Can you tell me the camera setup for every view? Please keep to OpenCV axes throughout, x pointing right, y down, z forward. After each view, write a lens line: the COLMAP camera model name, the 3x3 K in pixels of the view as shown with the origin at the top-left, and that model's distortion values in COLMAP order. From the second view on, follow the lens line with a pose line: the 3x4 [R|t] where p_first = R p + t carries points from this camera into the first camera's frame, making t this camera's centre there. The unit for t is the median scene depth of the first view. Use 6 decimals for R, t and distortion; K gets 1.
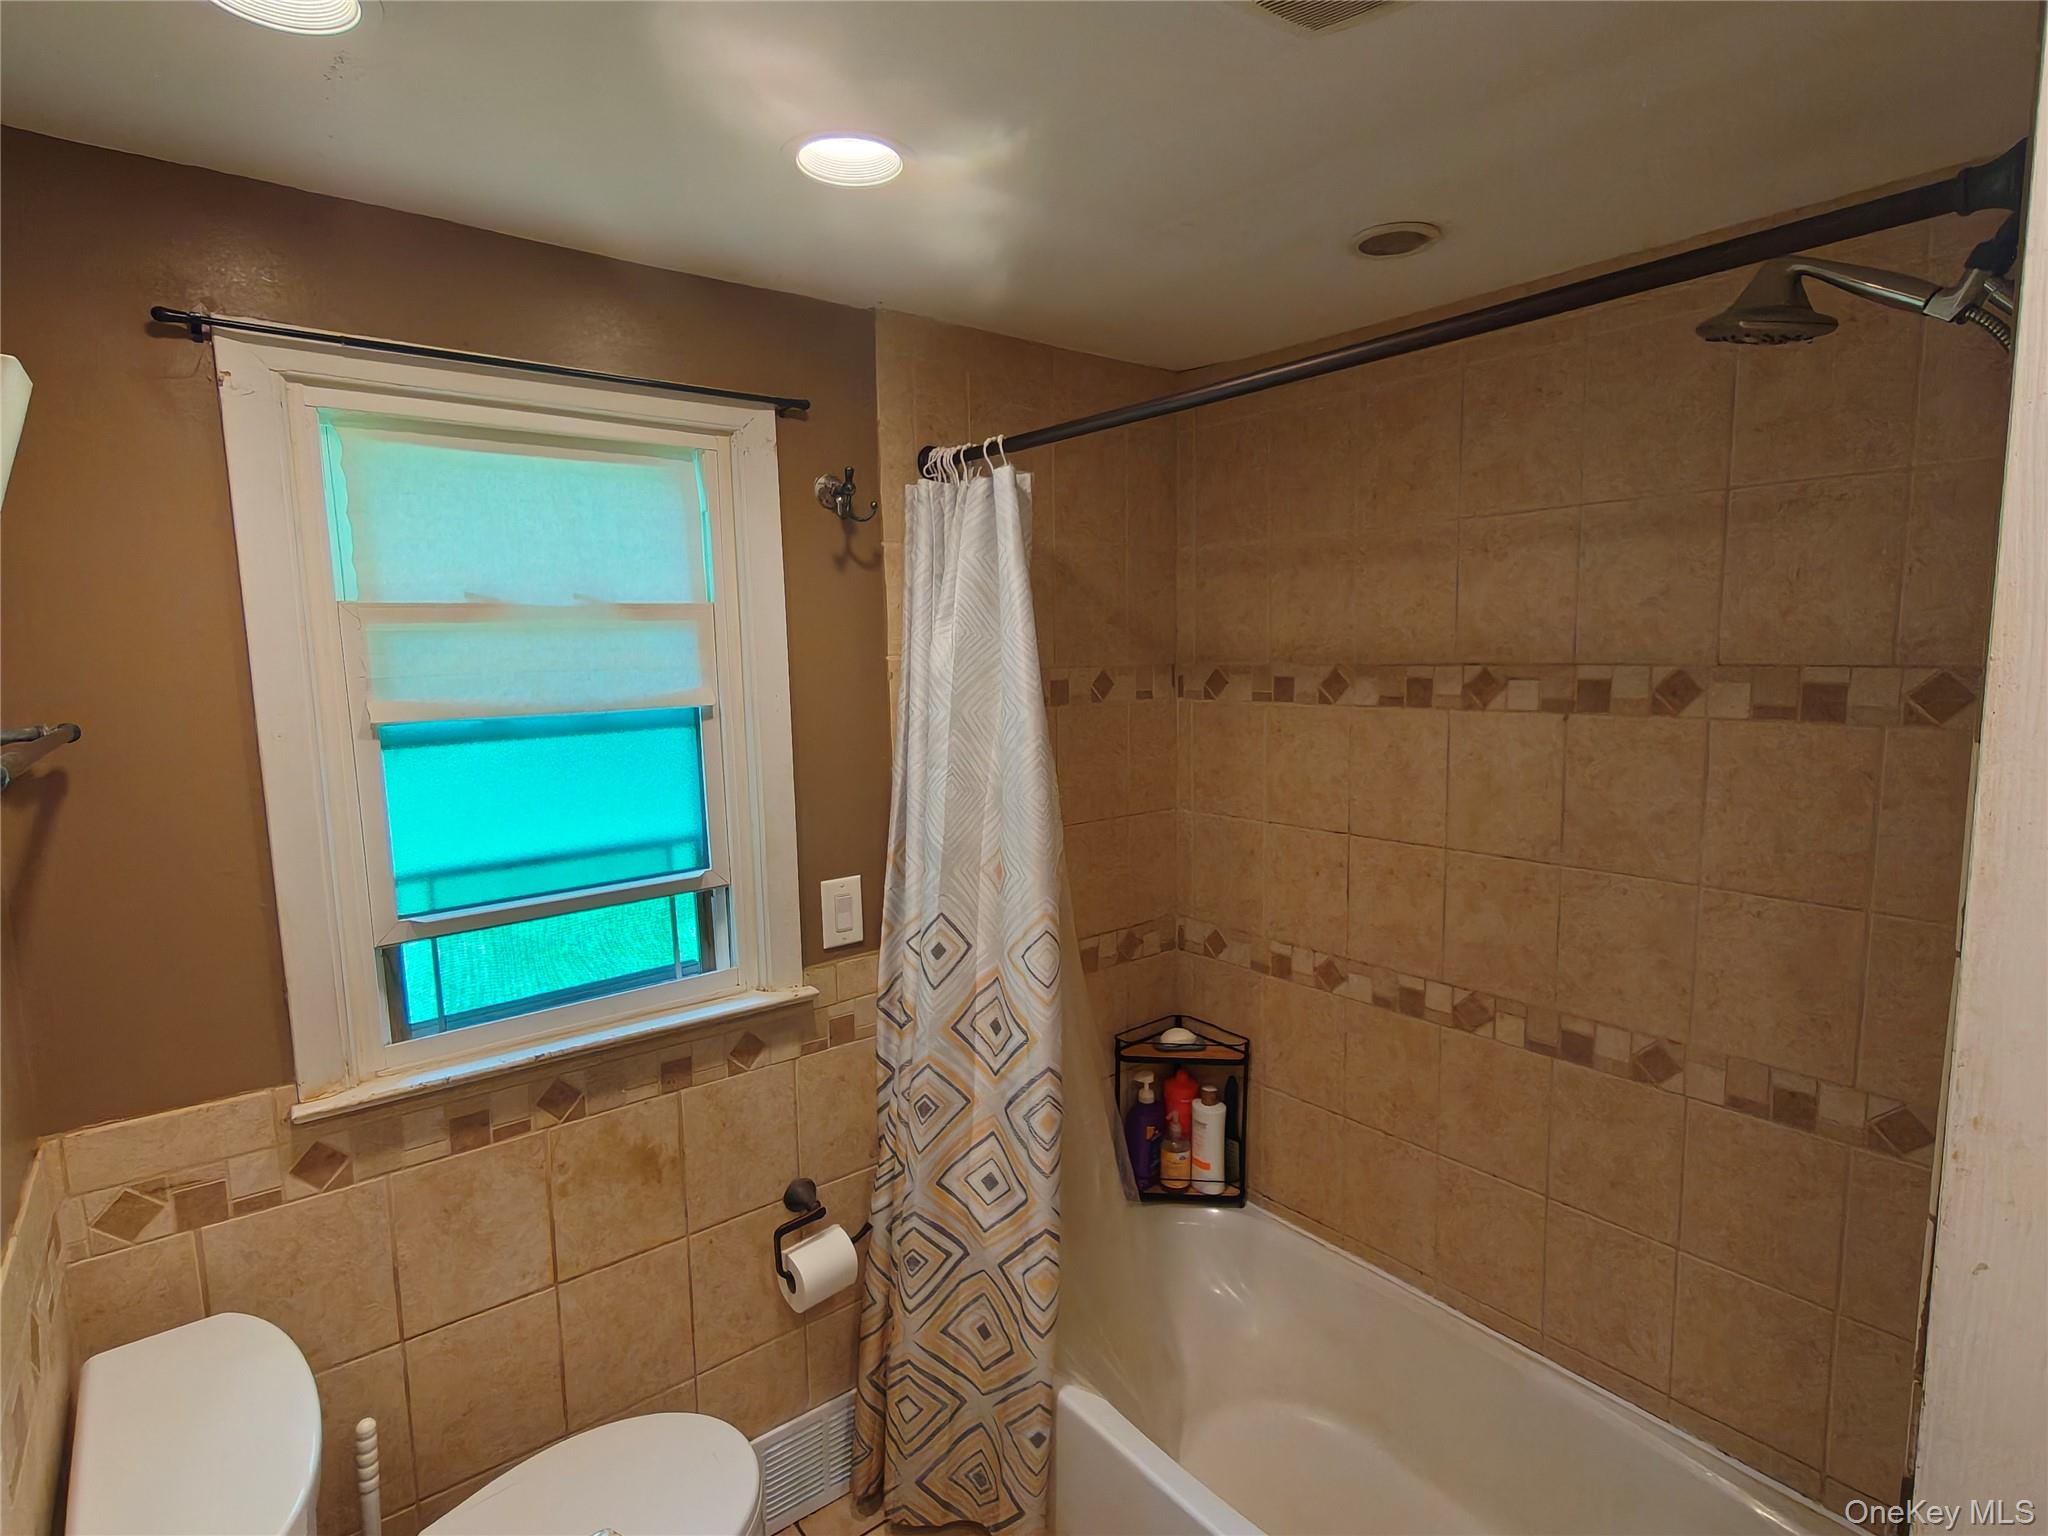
lens RADIAL K [[1036.2, 0, 1028.0], [0, 1036.2, 759.9], [0, 0, 1]] dist [-0.001498, 0.001297]
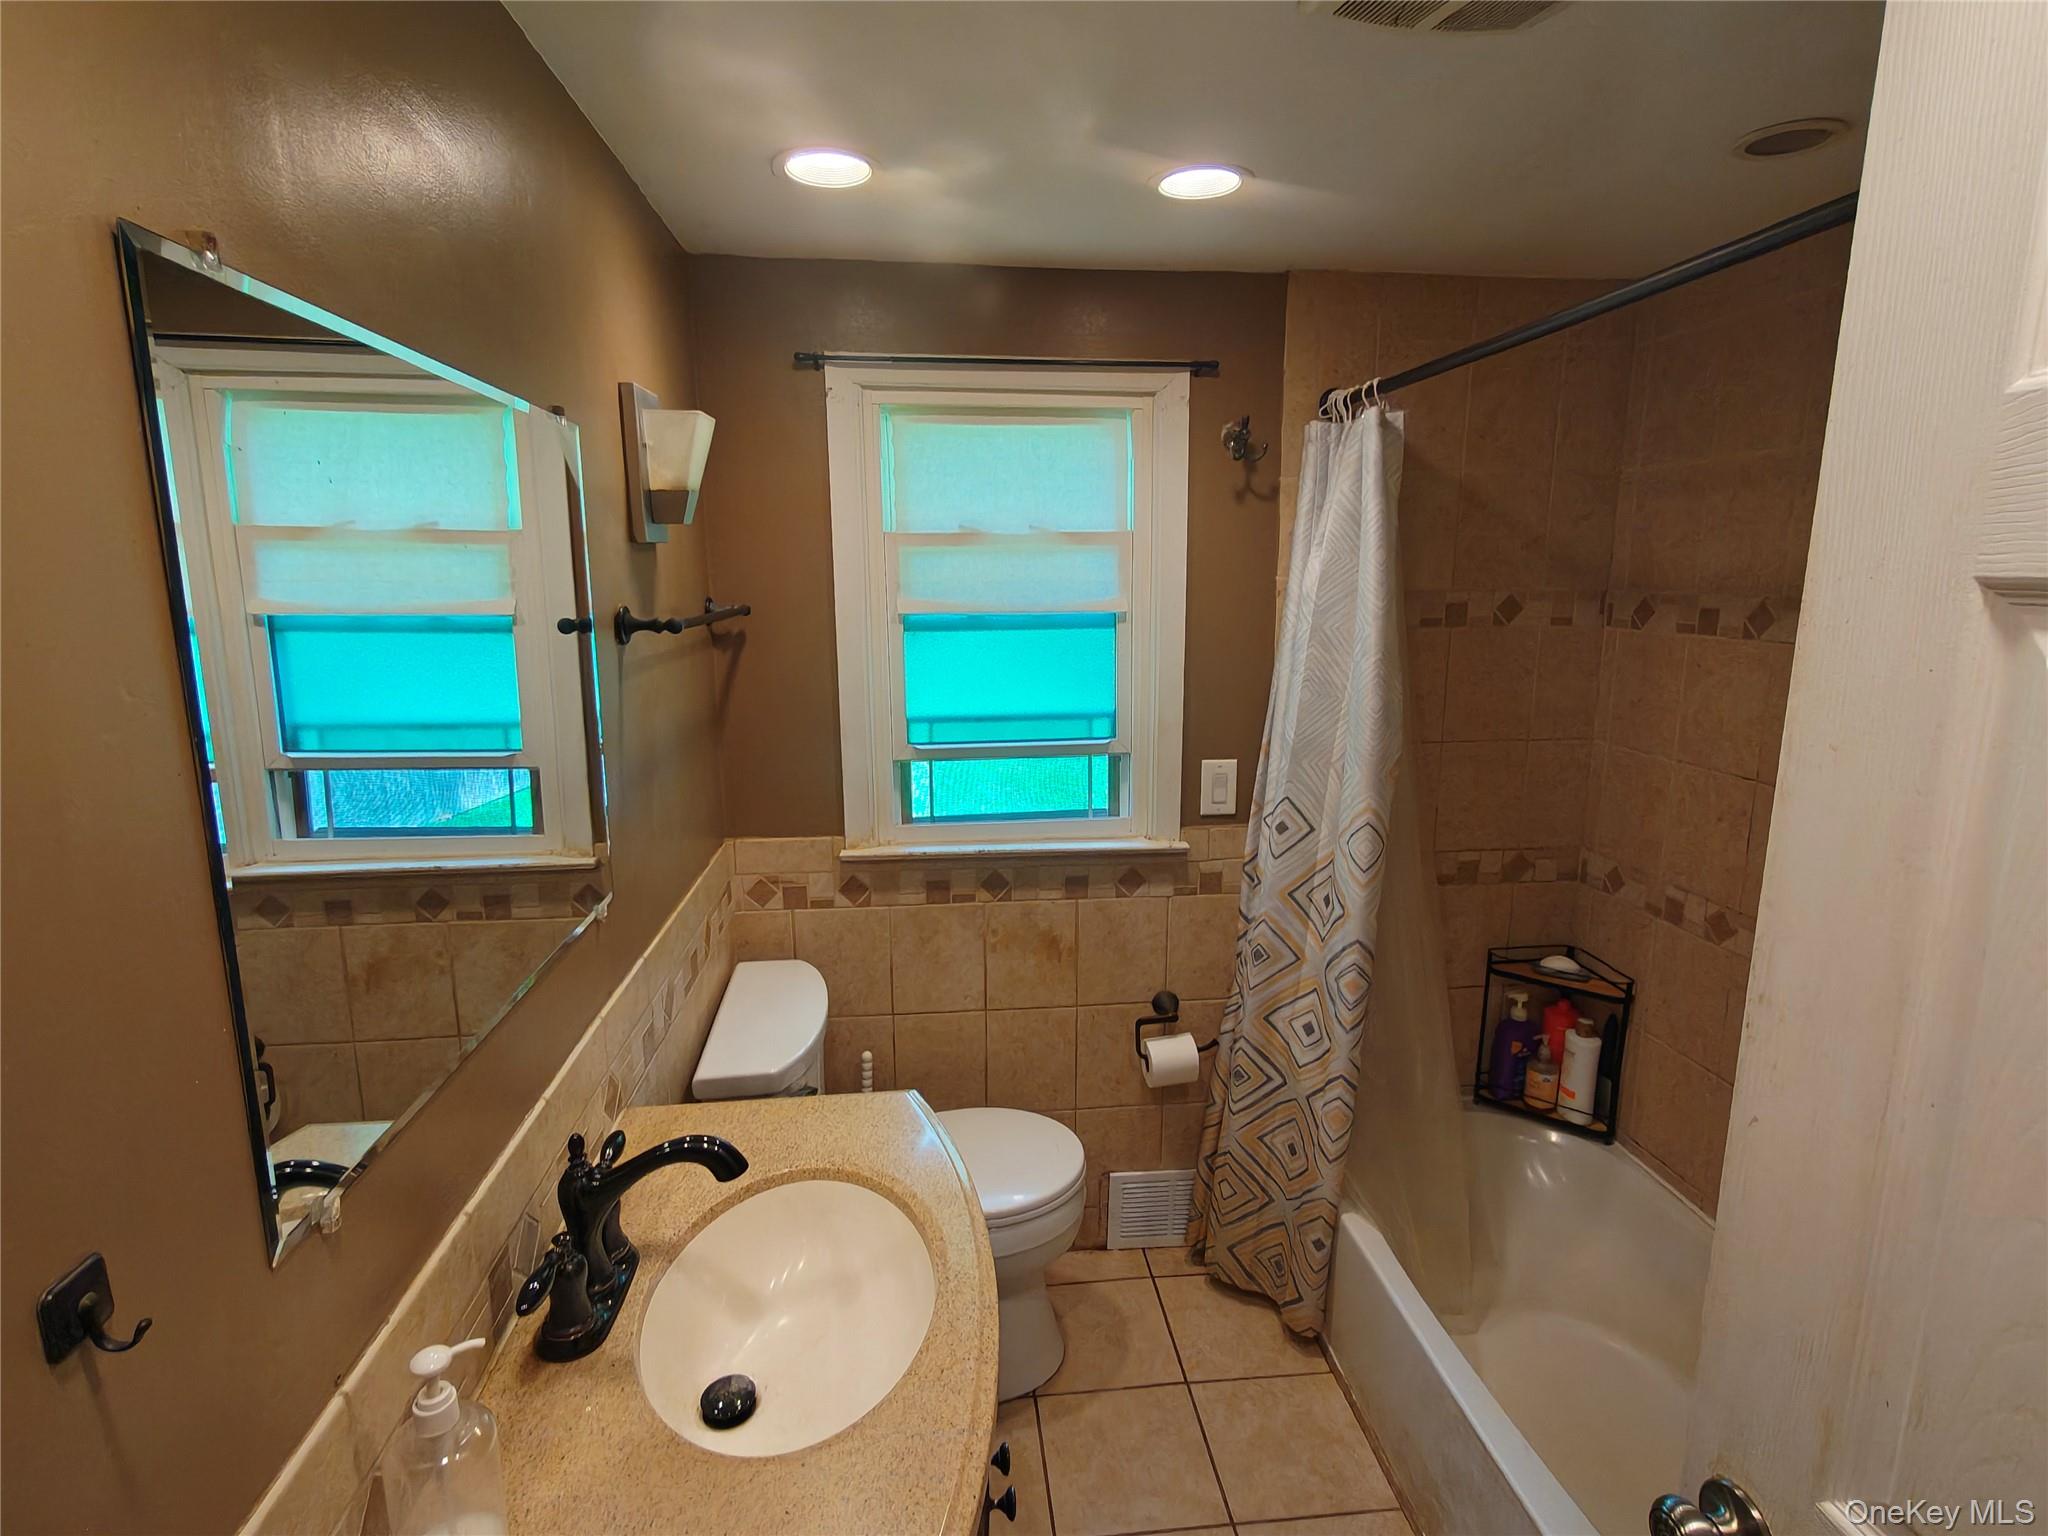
lens RADIAL K [[1036.2, 0, 1028.0], [0, 1036.2, 759.9], [0, 0, 1]] dist [-0.001498, 0.001297]
pose [[0.840480, 0.116145, -0.529249, 0.282503], [-0.073787, 0.992191, 0.100559, 0.008849], [0.536795, -0.045466, 0.842486, -0.150285]]
